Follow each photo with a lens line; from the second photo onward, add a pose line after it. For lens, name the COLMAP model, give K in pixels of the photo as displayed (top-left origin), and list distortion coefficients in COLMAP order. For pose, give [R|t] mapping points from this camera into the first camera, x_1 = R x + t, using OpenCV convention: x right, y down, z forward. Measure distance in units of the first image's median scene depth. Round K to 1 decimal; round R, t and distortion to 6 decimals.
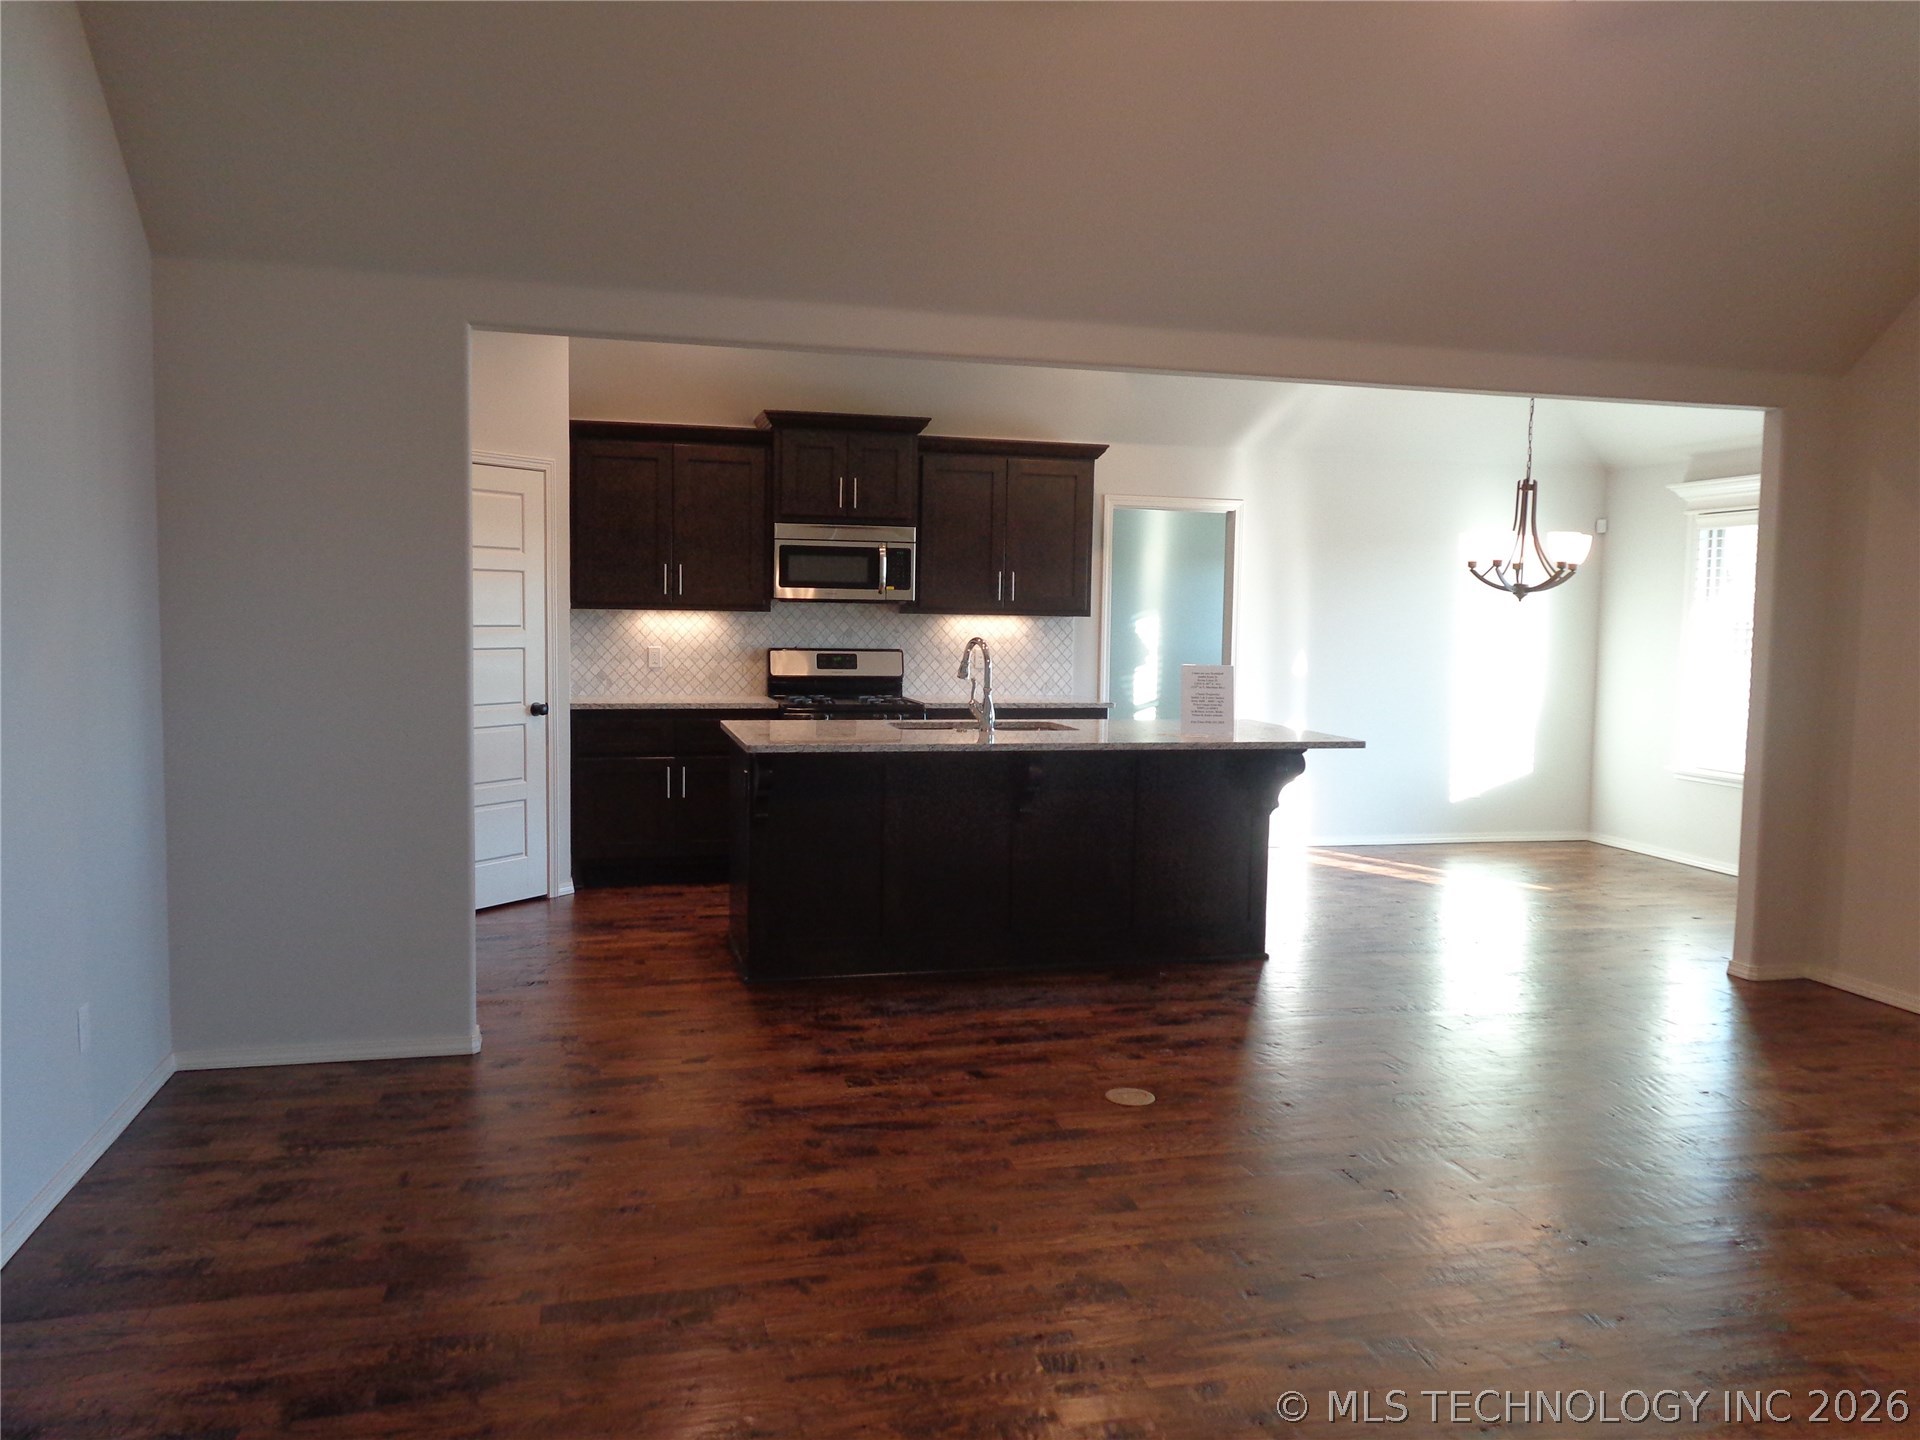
lens RADIAL K [[1445.3, 0, 960.0], [0, 1445.3, 720.0], [0, 0, 1]] dist [0.001579, -0.001791]
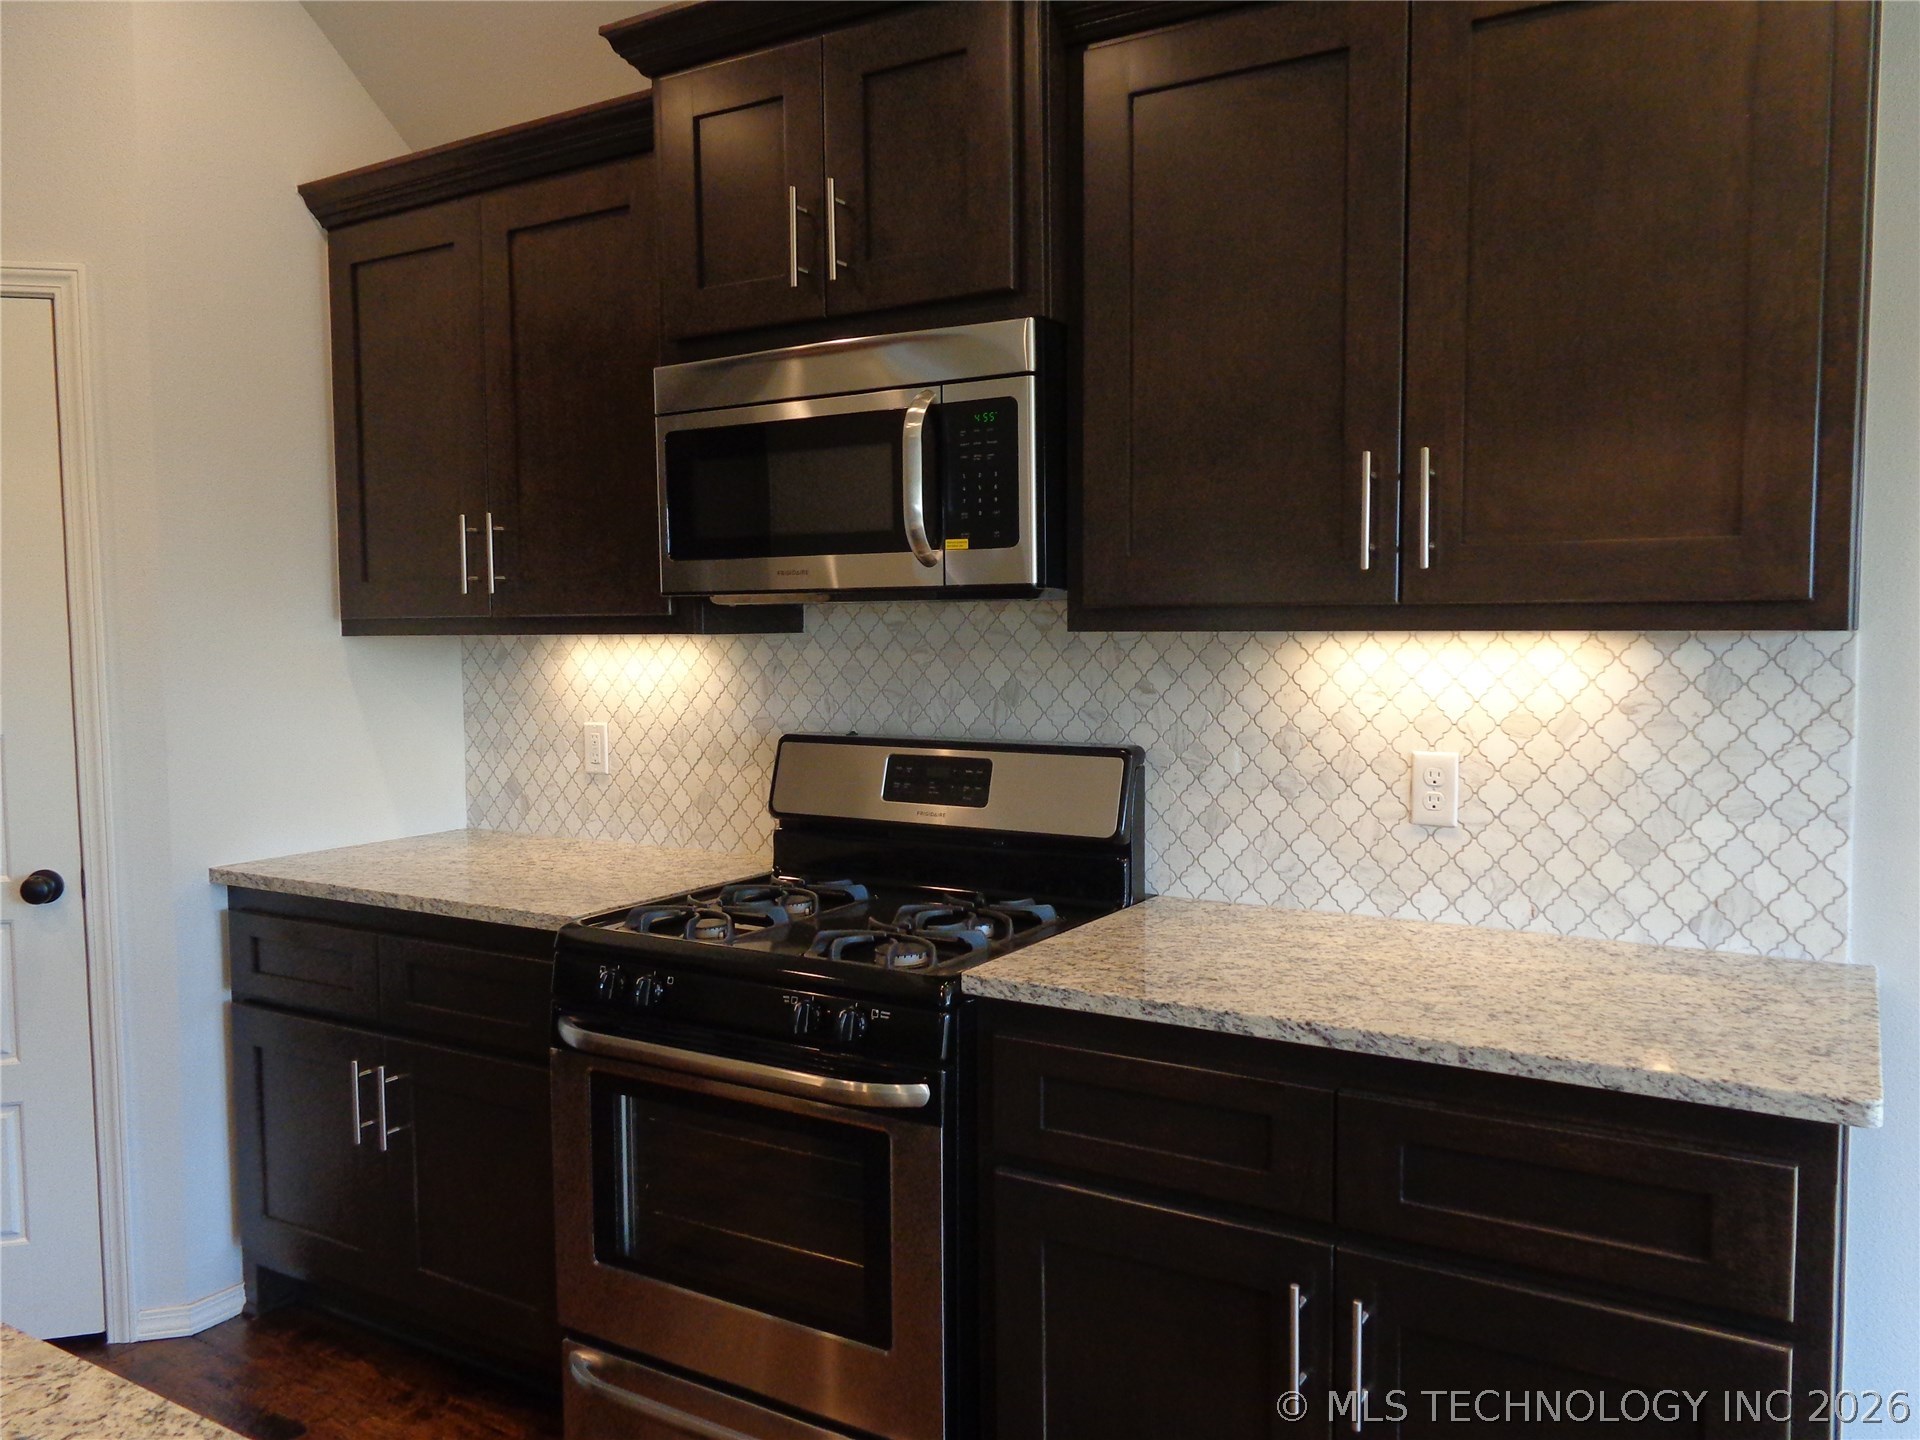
lens RADIAL K [[1445.3, 0, 960.0], [0, 1445.3, 720.0], [0, 0, 1]] dist [0.001579, -0.001791]
pose [[0.689845, 0.026414, -0.723475, 0.158925], [-0.034759, 0.999390, 0.003345, -0.056725], [0.723123, 0.022840, 0.690342, 0.793657]]
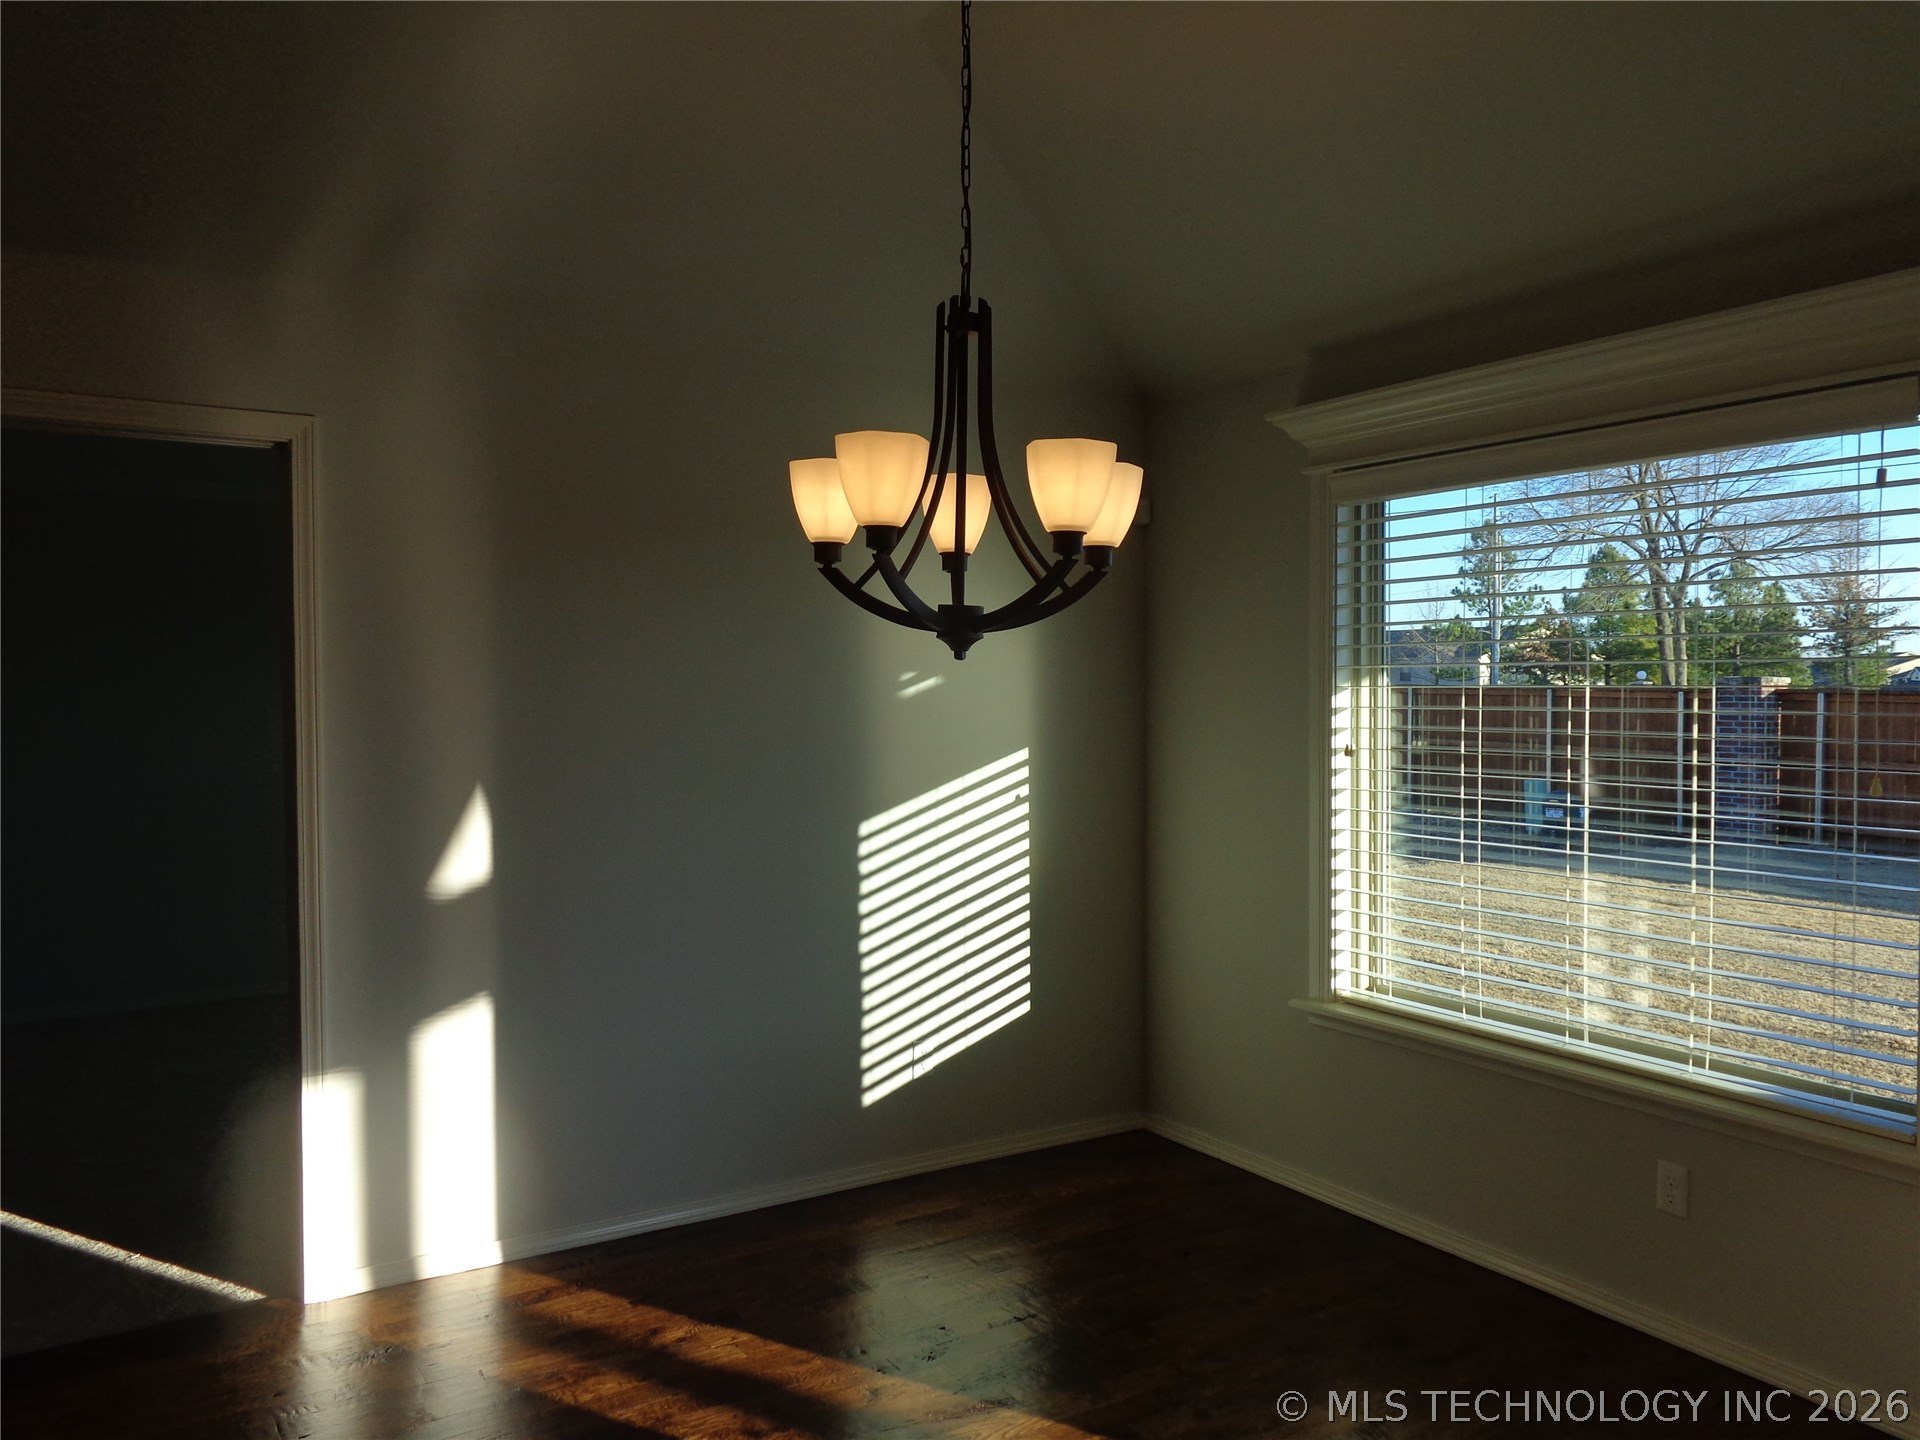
lens RADIAL K [[1445.3, 0, 960.0], [0, 1445.3, 720.0], [0, 0, 1]] dist [0.001579, -0.001791]
pose [[0.949259, -0.021548, 0.313757, 0.262607], [0.036976, 0.998377, -0.043303, -0.049413], [-0.312315, 0.052708, 0.948515, 0.634060]]
